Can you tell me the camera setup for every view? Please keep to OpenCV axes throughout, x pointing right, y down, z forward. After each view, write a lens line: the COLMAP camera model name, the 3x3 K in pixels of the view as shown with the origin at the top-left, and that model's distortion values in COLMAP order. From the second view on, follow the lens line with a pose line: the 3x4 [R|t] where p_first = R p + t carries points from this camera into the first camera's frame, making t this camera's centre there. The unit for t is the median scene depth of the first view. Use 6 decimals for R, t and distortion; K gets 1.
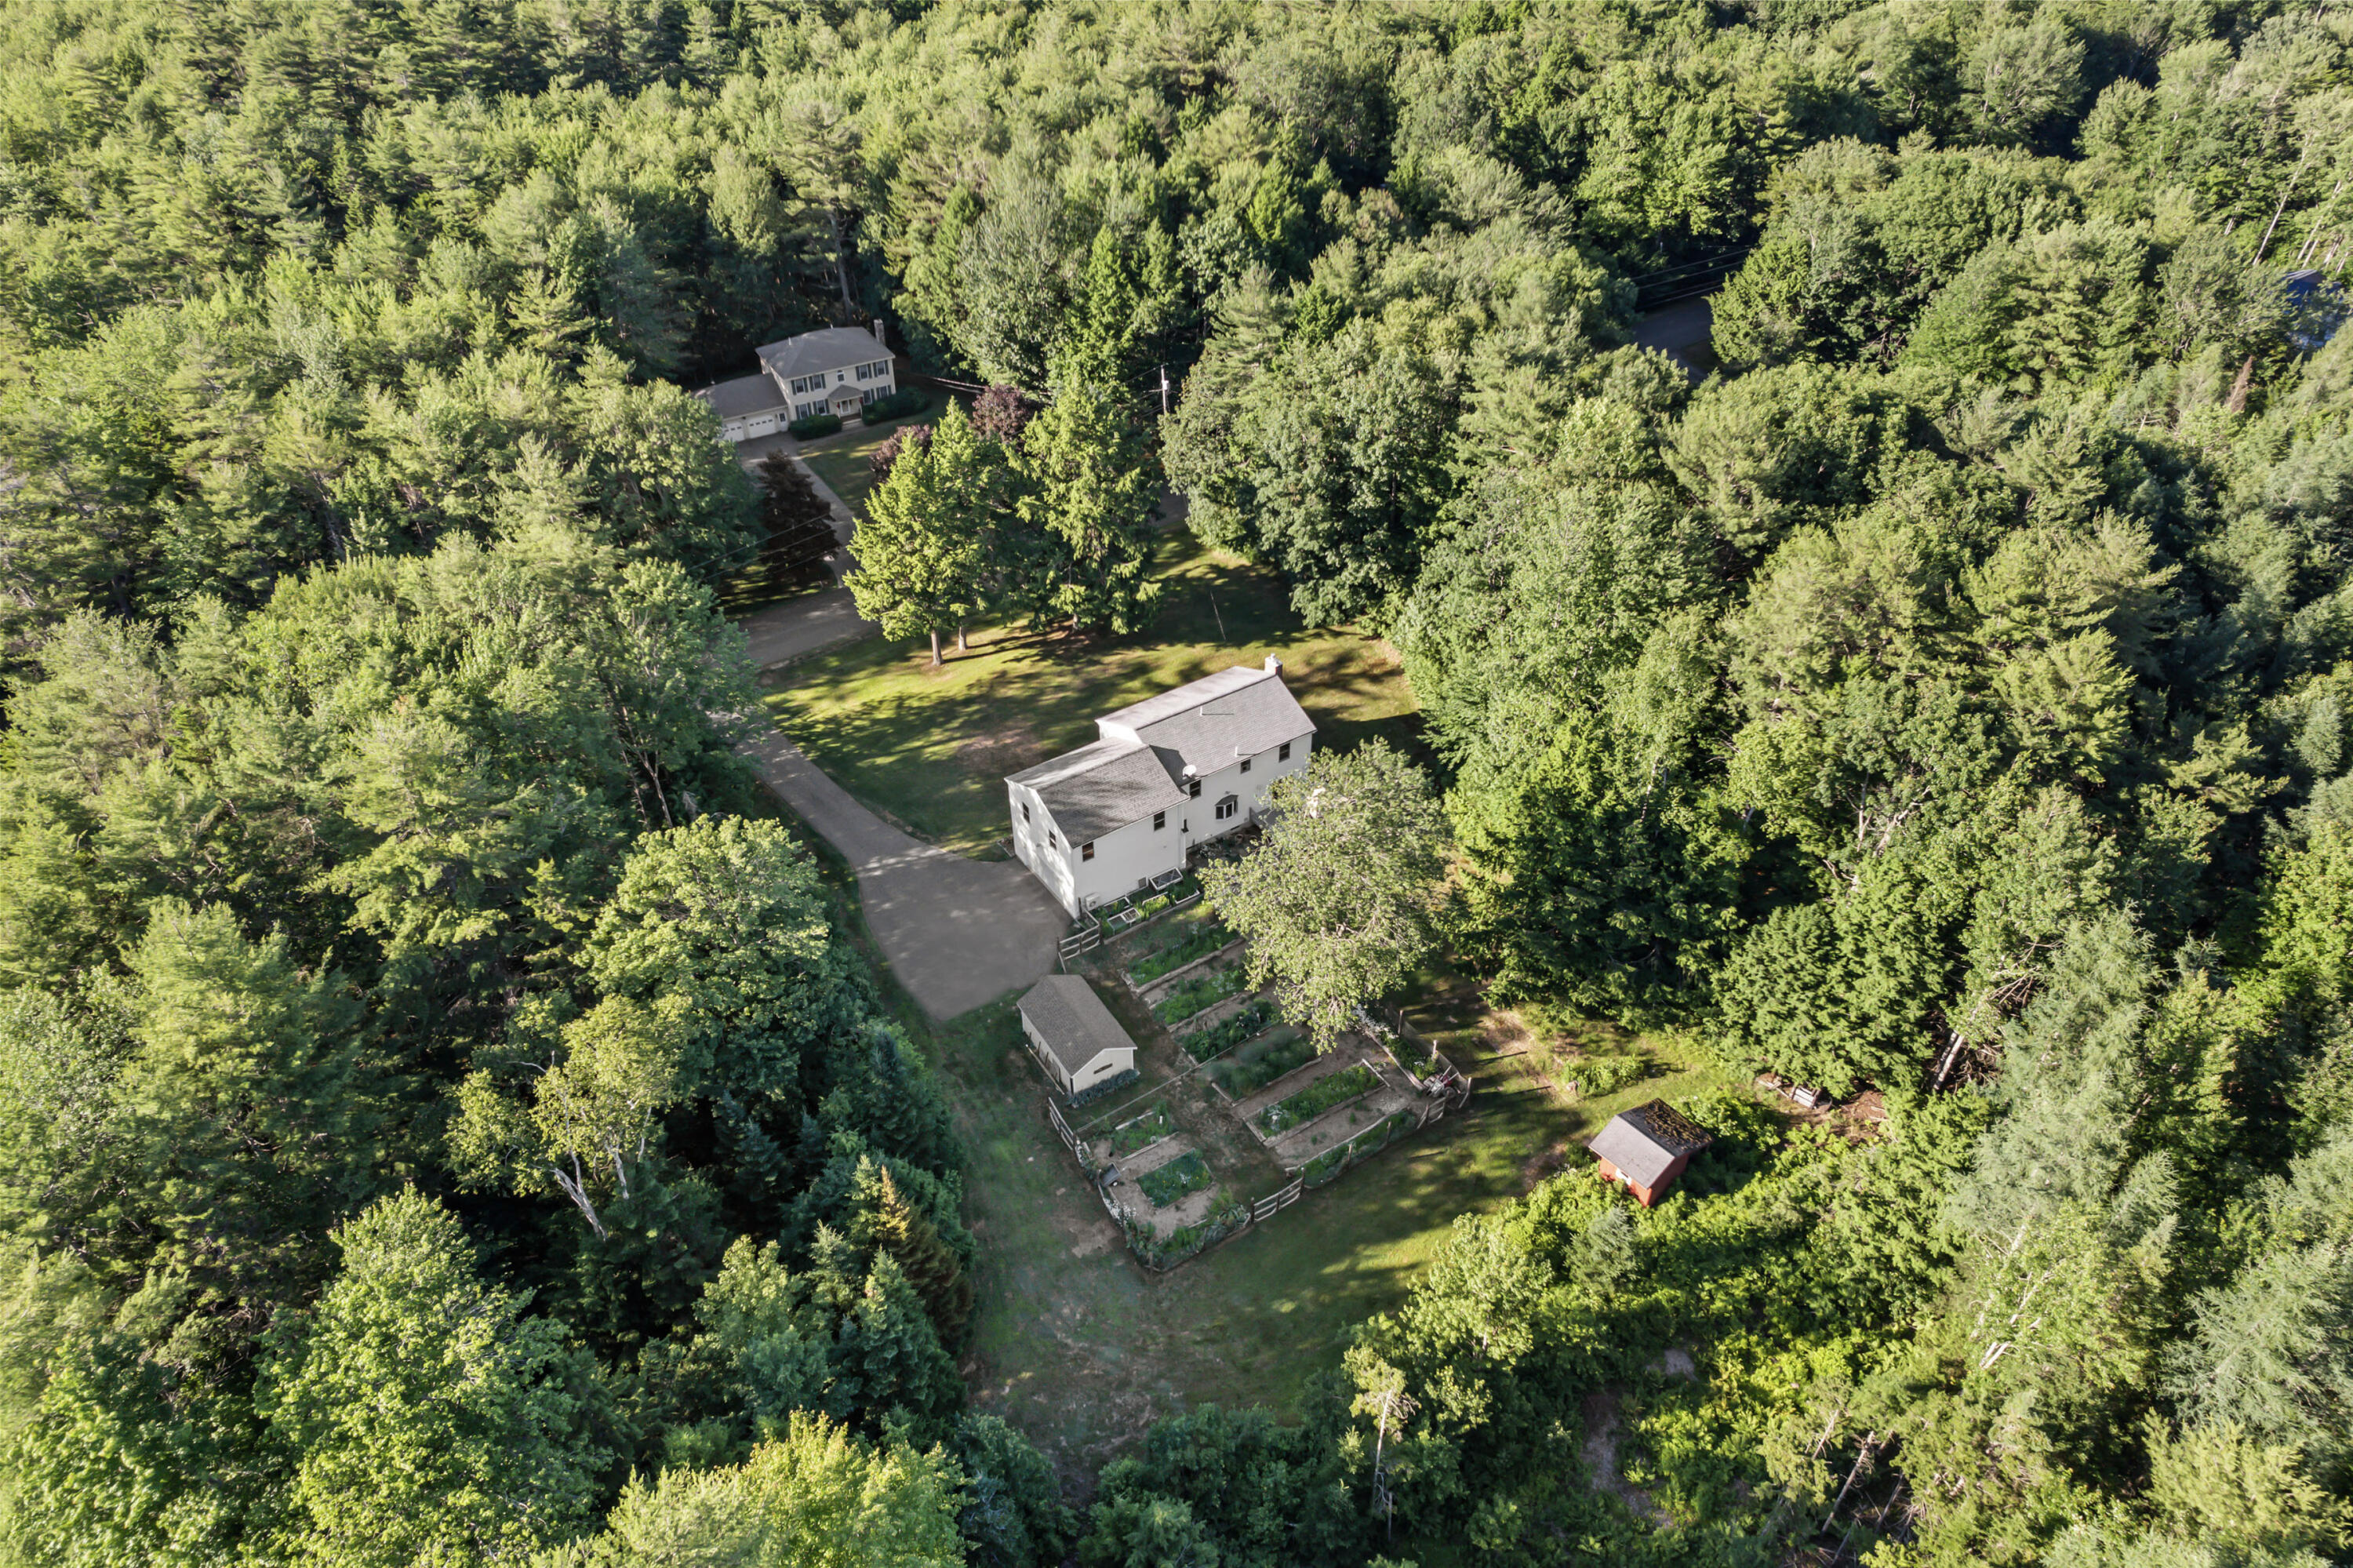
lens RADIAL K [[1465.9, 0, 1190.3], [0, 1465.9, 774.2], [0, 0, 1]] dist [-0.074231, 0.062812]
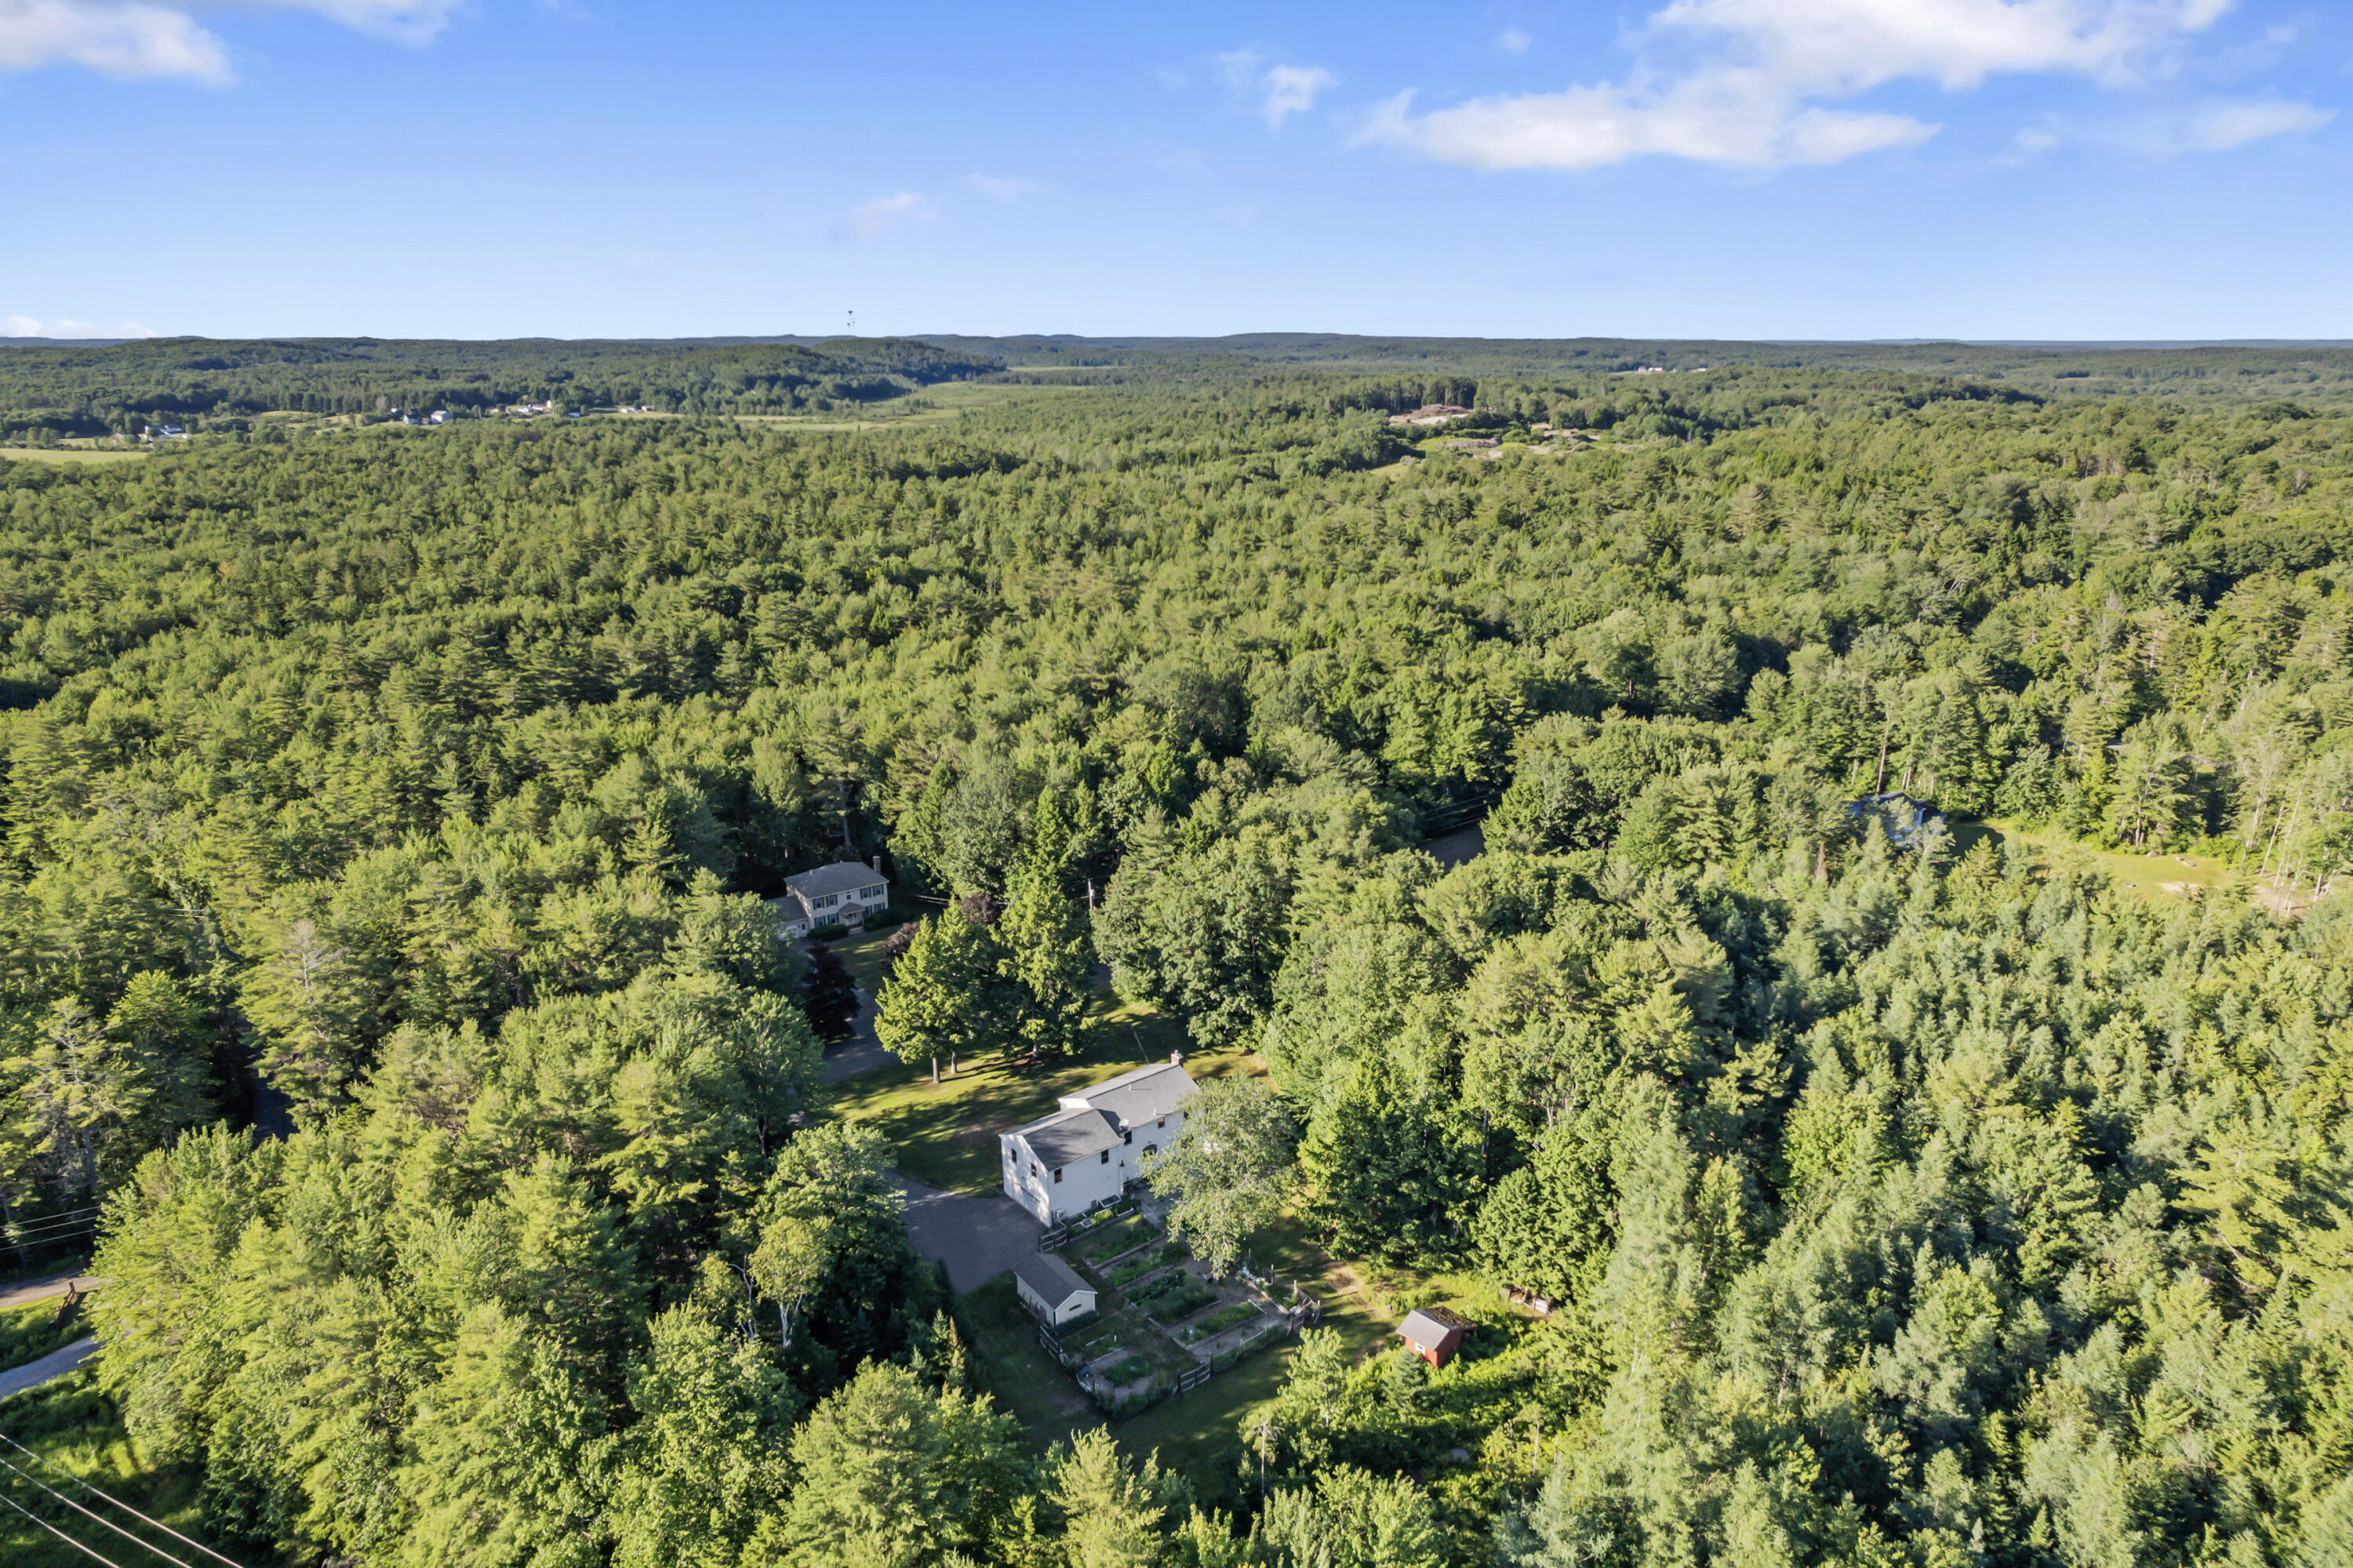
lens RADIAL K [[1465.9, 0, 1190.3], [0, 1465.9, 774.2], [0, 0, 1]] dist [-0.074231, 0.062812]
pose [[0.997095, -0.024610, 0.072078, -0.026232], [0.049363, 0.929504, -0.365494, 0.179592], [-0.058002, 0.367990, 0.928019, -0.433110]]
